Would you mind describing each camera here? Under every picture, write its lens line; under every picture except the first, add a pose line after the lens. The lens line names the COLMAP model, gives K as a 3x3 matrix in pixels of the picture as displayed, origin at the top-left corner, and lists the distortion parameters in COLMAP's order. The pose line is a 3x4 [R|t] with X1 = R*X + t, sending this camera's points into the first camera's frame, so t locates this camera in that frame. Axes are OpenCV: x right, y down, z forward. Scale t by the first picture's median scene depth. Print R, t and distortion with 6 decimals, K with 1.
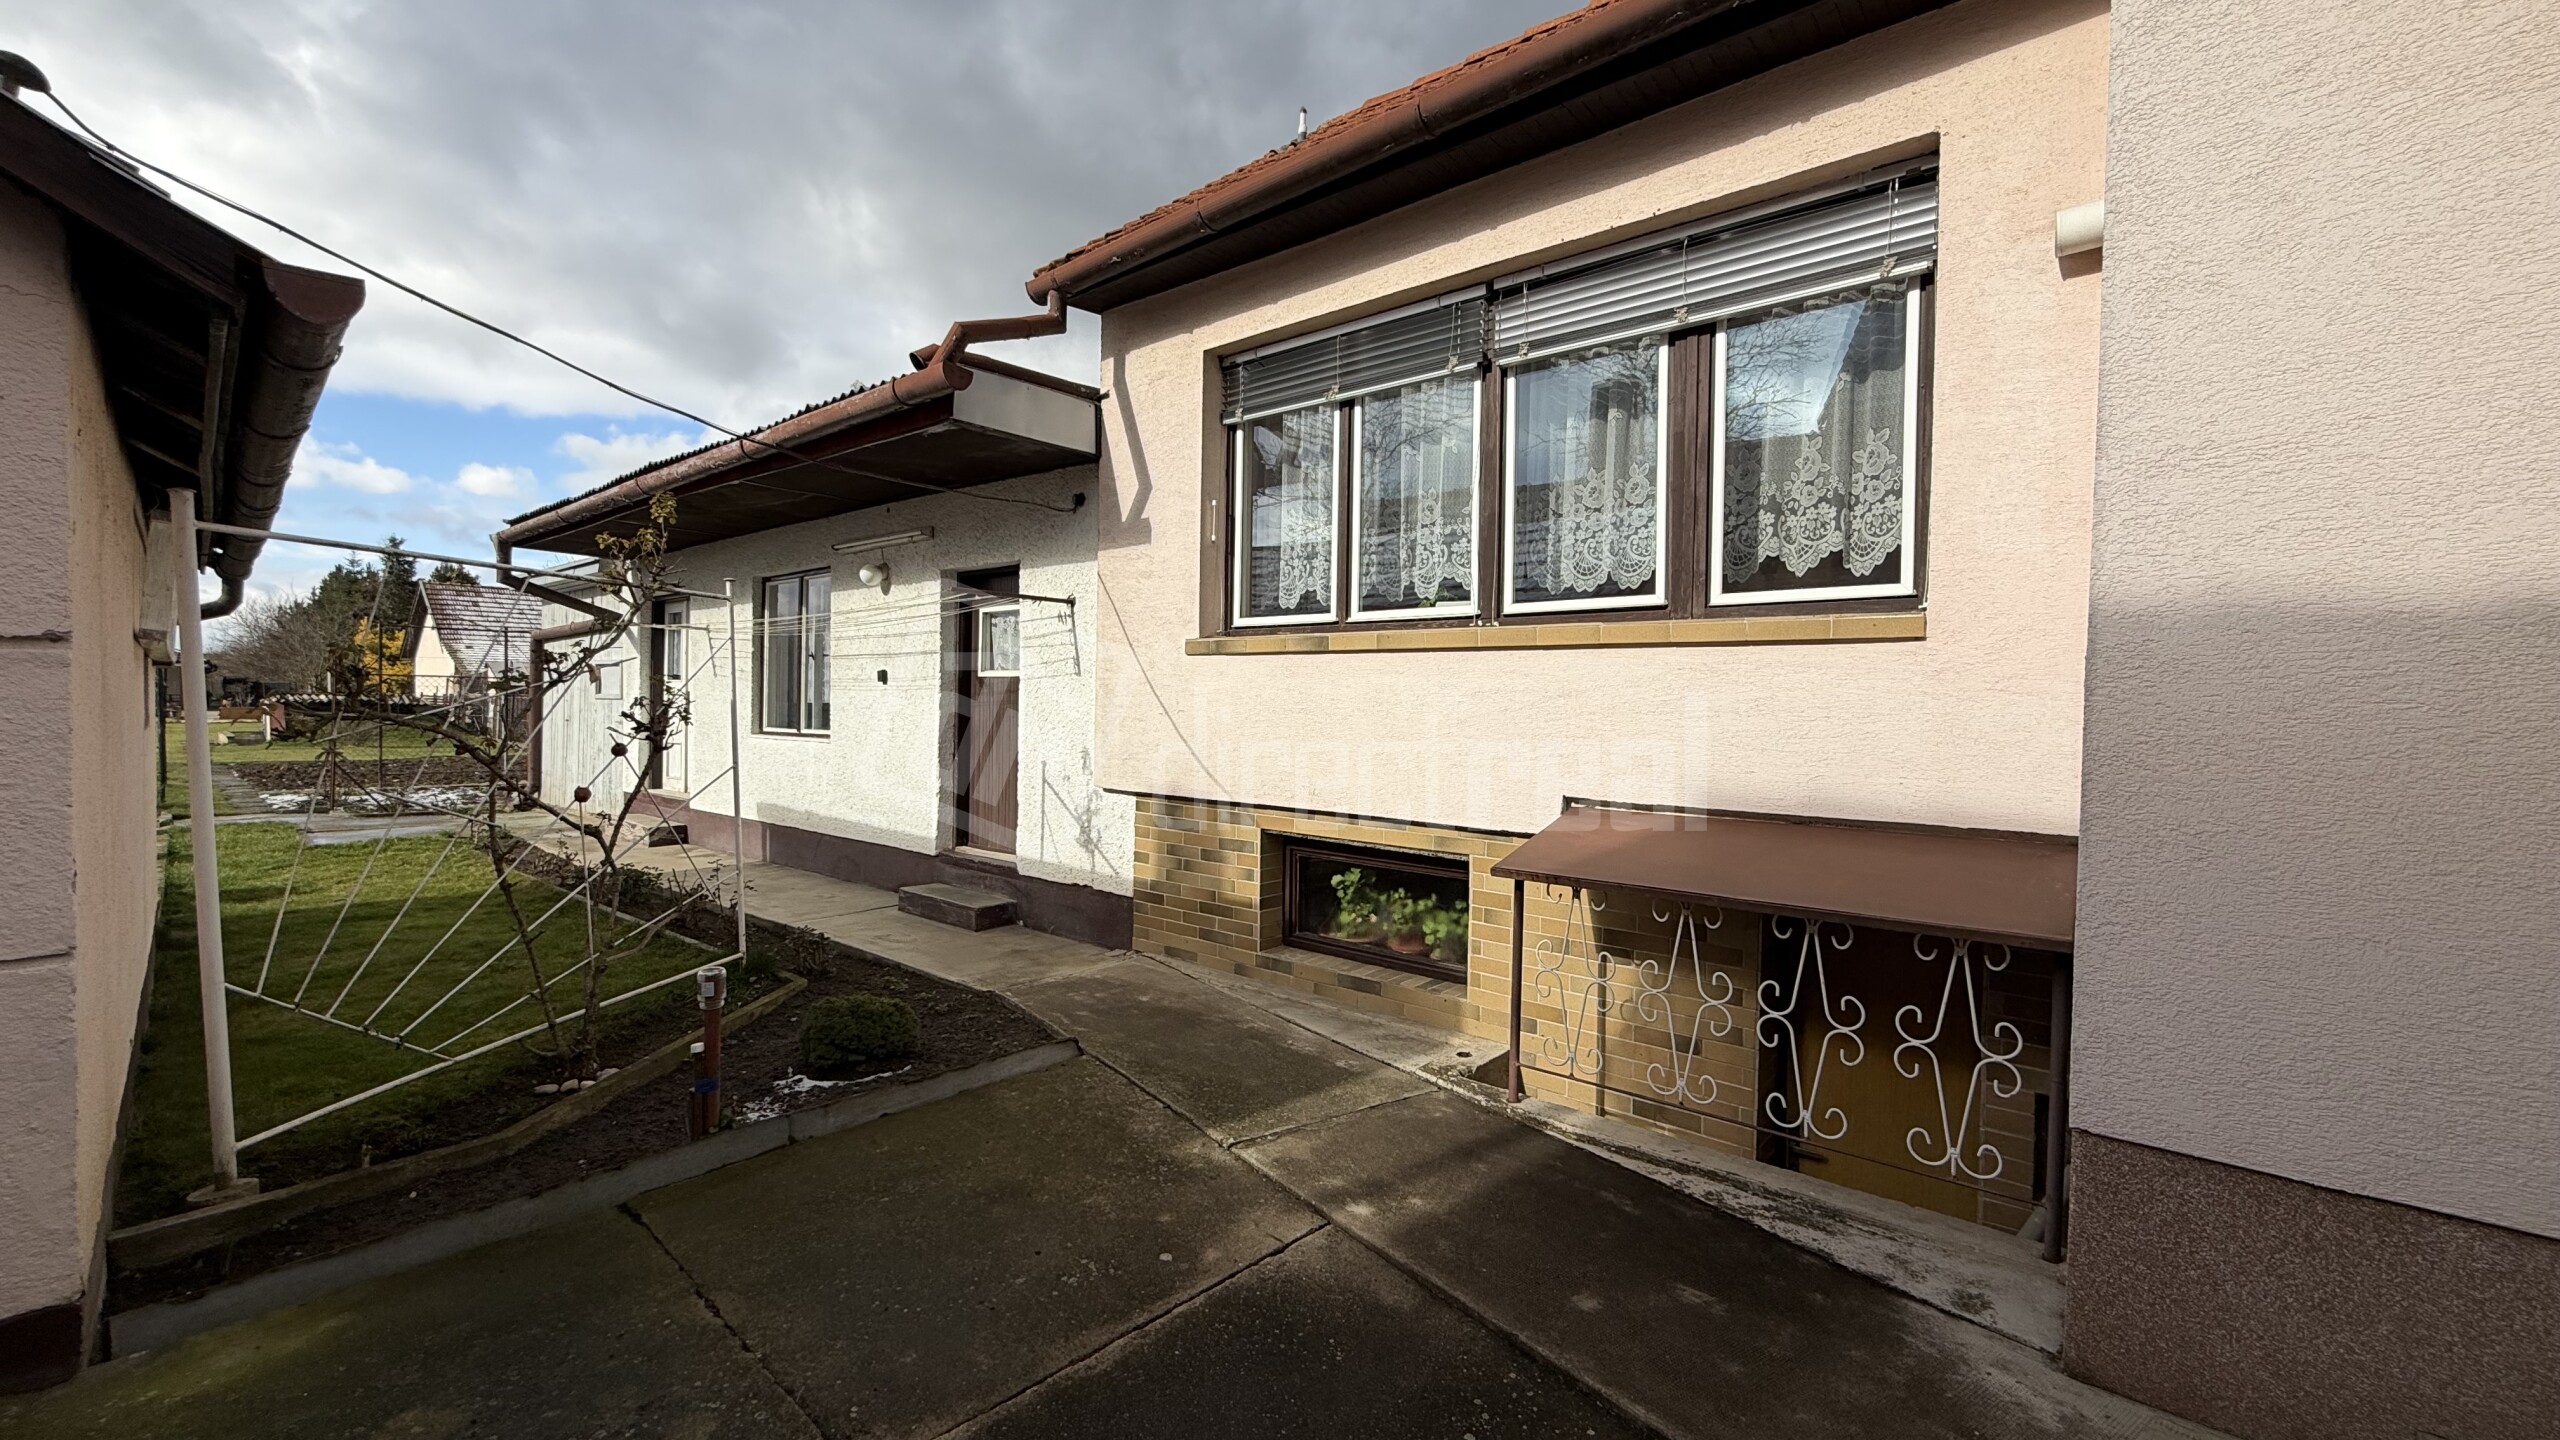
lens RADIAL K [[1026.2, 0, 1275.2], [0, 1026.2, 718.3], [0, 0, 1]] dist [0.003954, -0.000090]
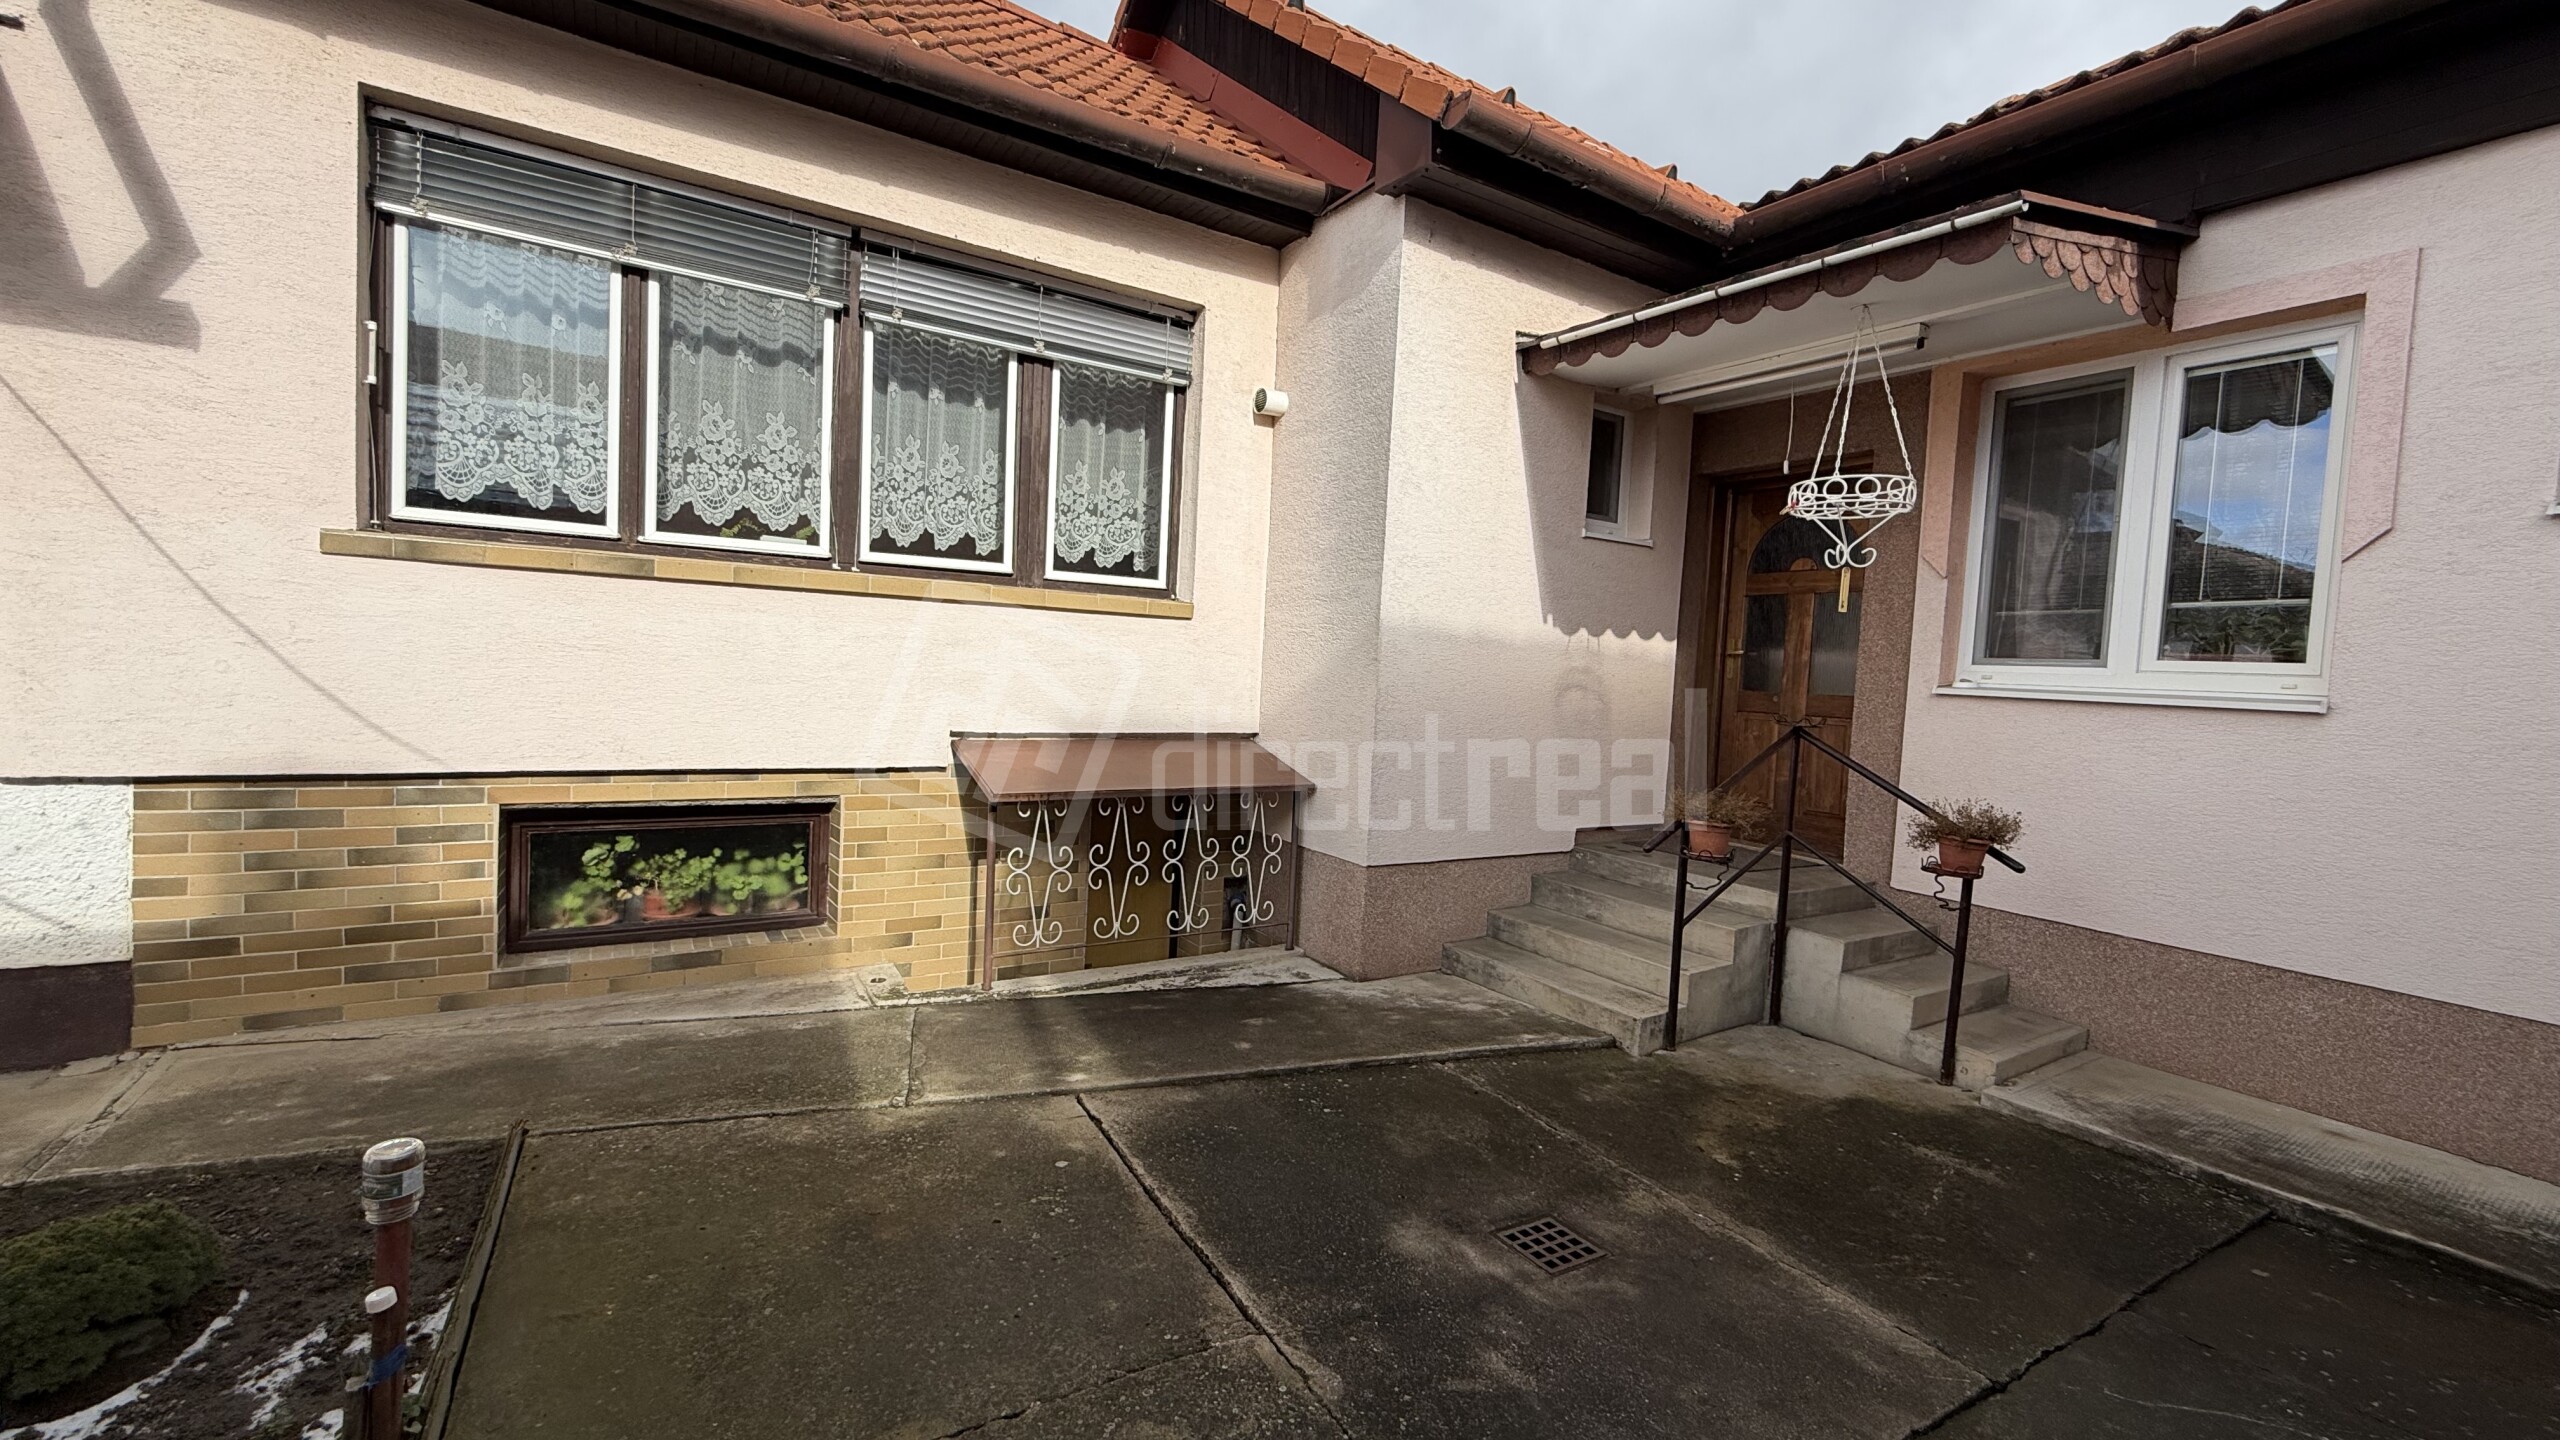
lens RADIAL K [[1026.2, 0, 1272.3], [0, 1026.2, 719.3], [0, 0, 1]] dist [0.003954, -0.000090]
pose [[0.284846, -0.051014, 0.957215, -0.724742], [-0.026277, 0.997792, 0.060995, -0.017471], [-0.958213, -0.042527, 0.282876, 0.331145]]
